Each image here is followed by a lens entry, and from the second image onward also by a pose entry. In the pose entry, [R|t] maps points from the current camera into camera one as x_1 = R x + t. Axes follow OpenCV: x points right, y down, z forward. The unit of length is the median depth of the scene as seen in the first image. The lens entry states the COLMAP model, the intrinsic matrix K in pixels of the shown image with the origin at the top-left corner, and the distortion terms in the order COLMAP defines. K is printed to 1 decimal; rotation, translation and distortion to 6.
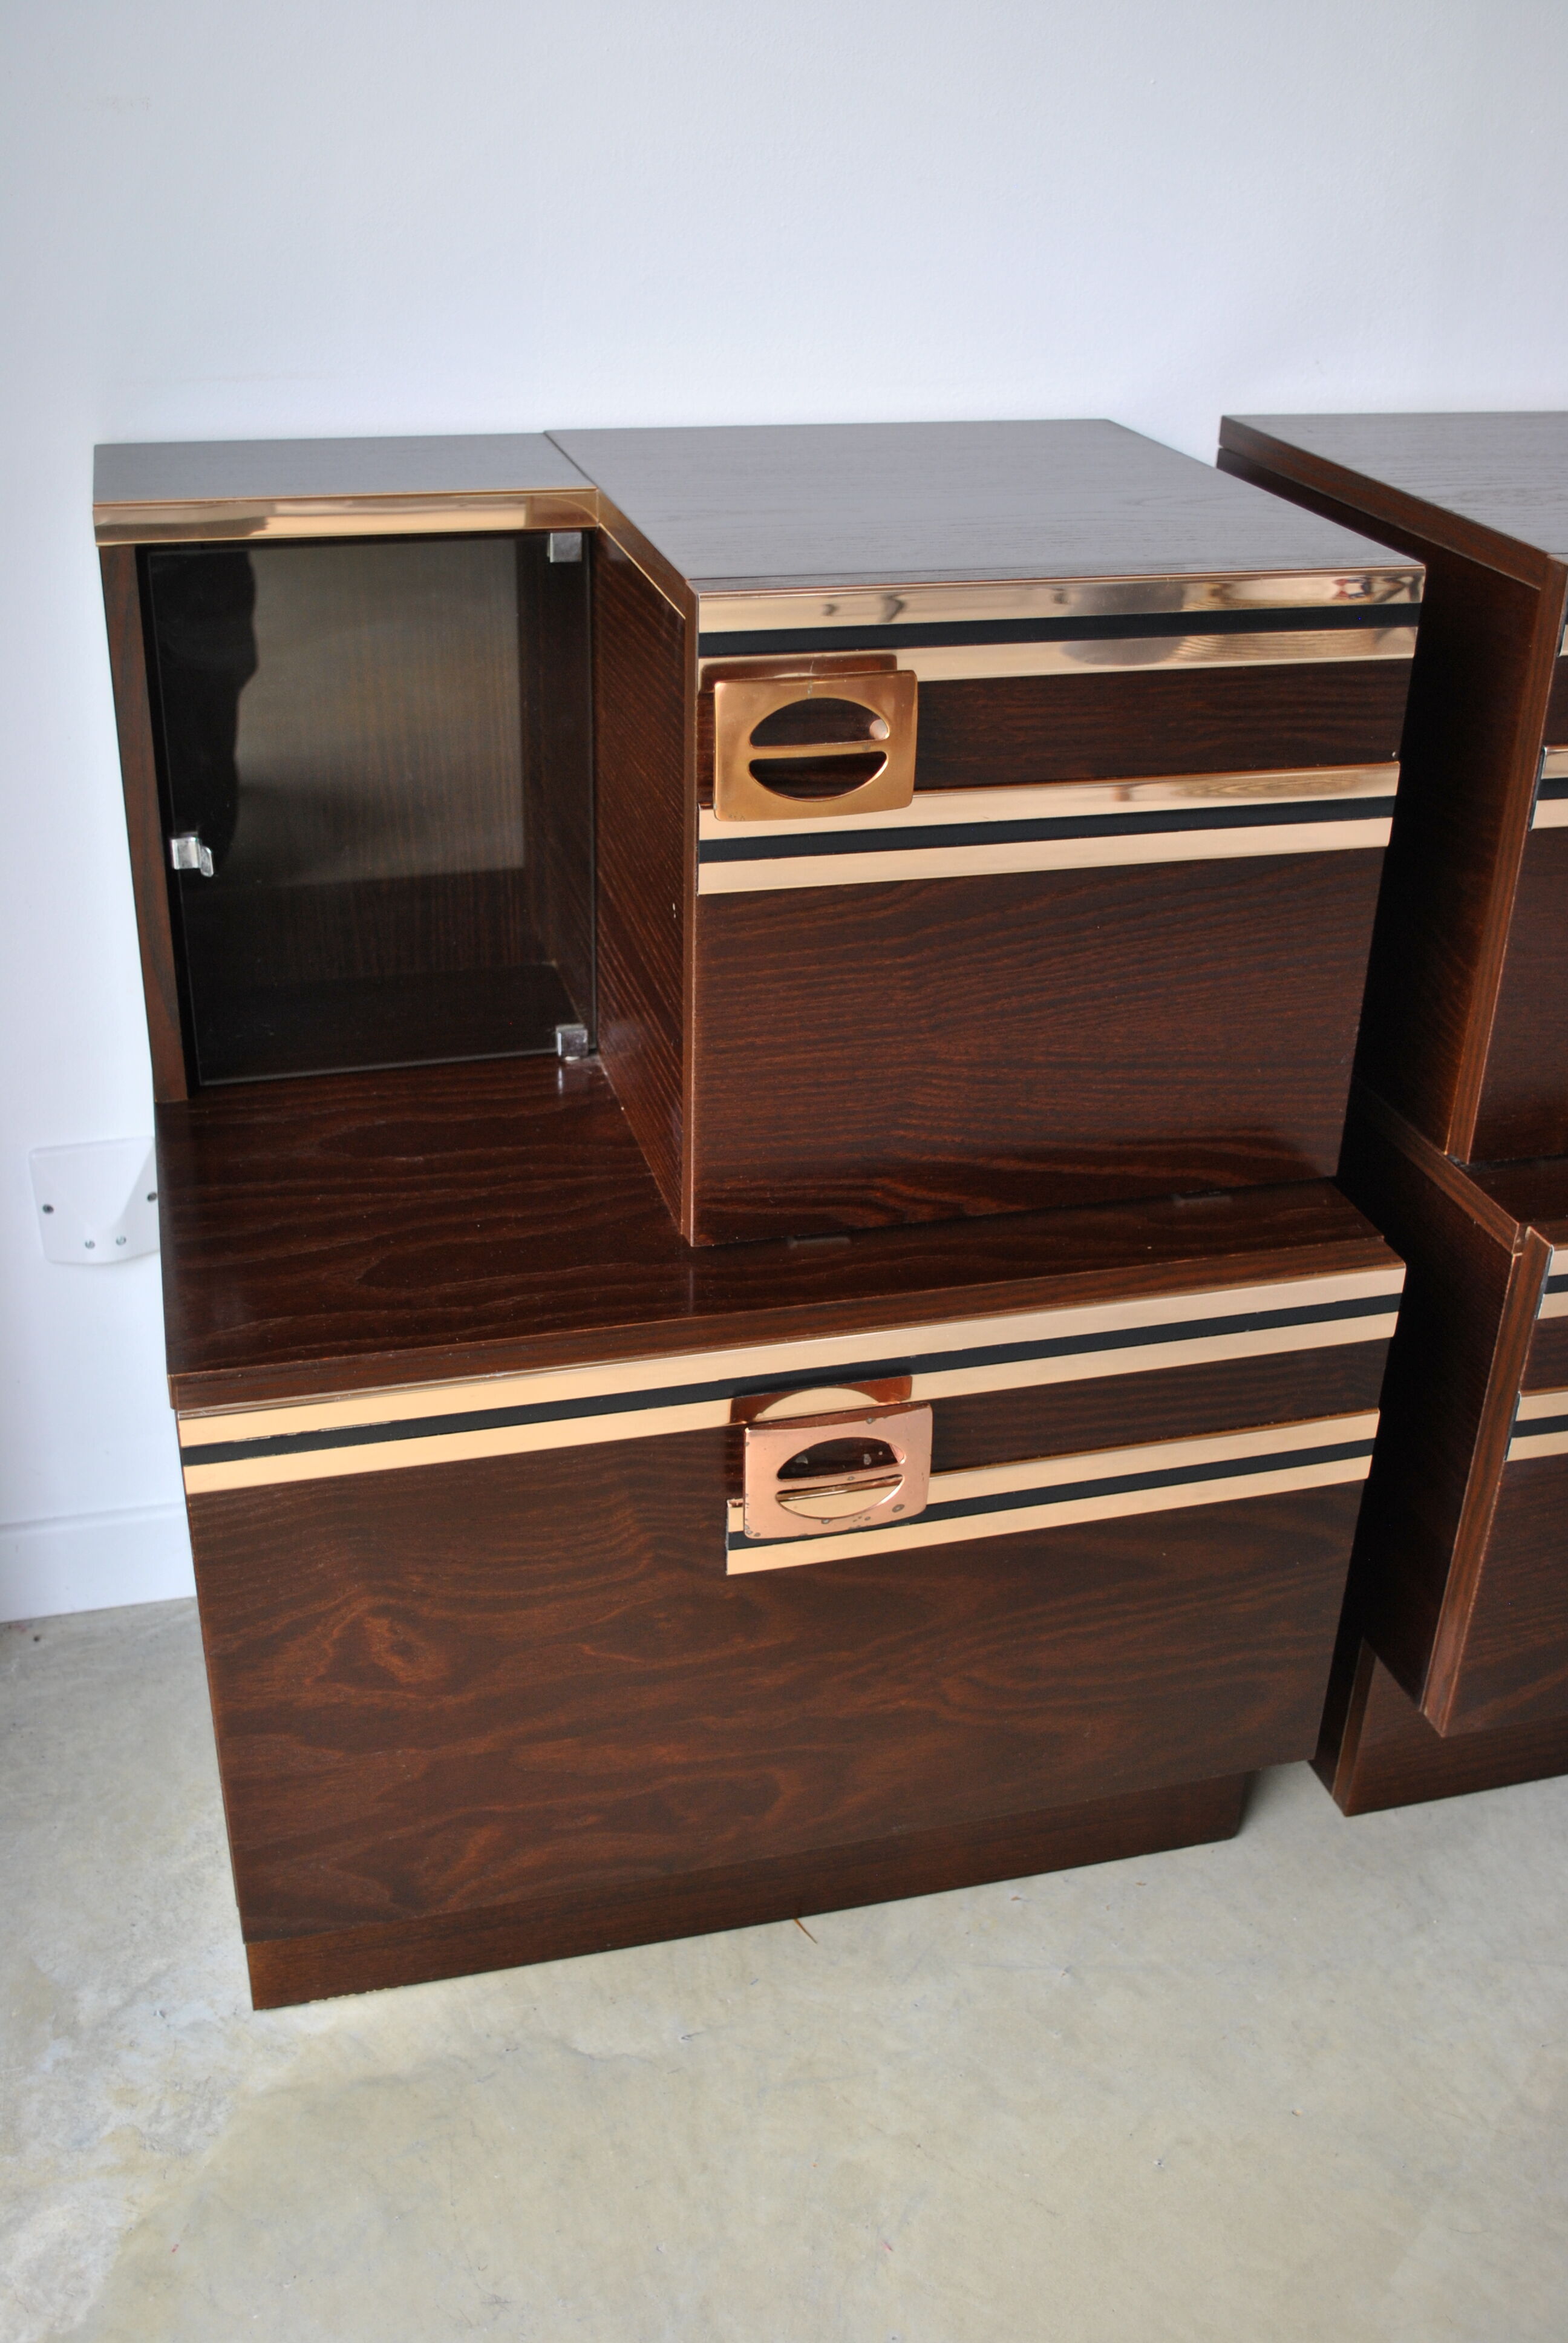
lens RADIAL K [[2299.8, 0, 767.7], [0, 2299.8, 1160.9], [0, 0, 1]] dist [-0.068979, 0.003059]
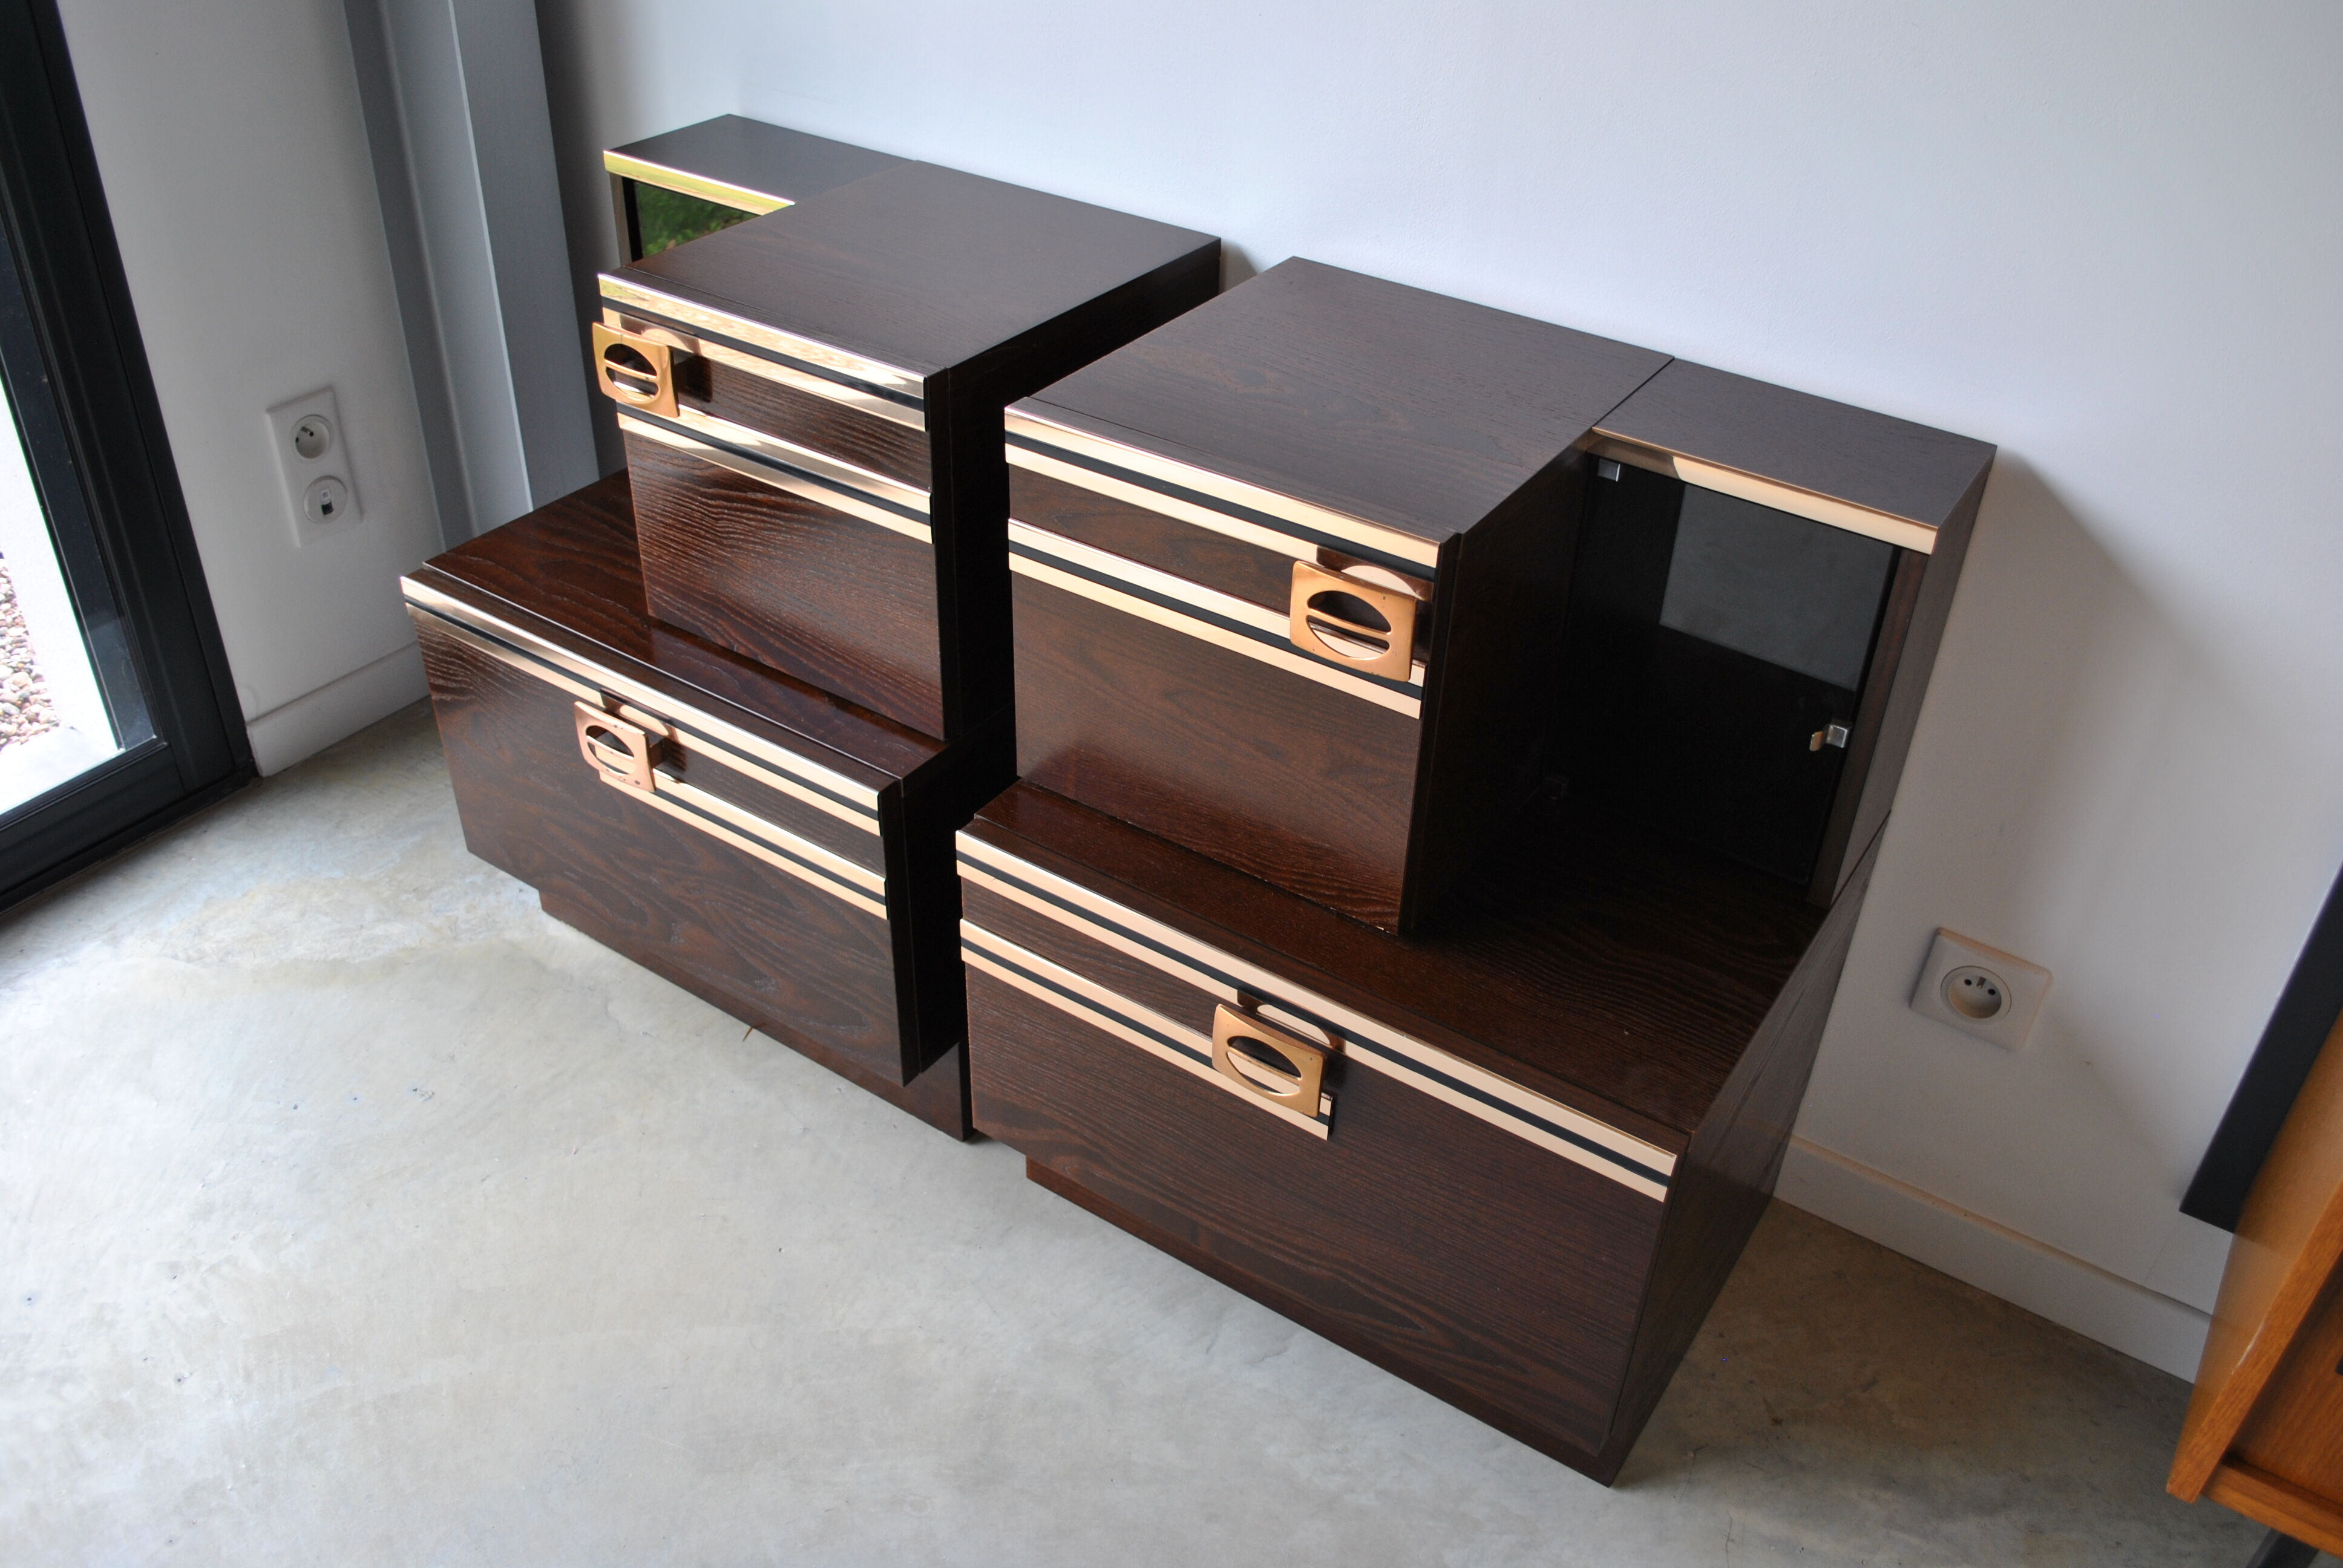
lens RADIAL K [[1910.8, 0, 1213.5], [0, 1910.8, 786.5], [0, 0, 1]] dist [-0.085378, 0.009370]
pose [[0.672953, 0.431218, -0.600987, 1.241698], [-0.367559, 0.900025, 0.234211, -0.359761], [0.641900, 0.063285, 0.764173, 0.129216]]
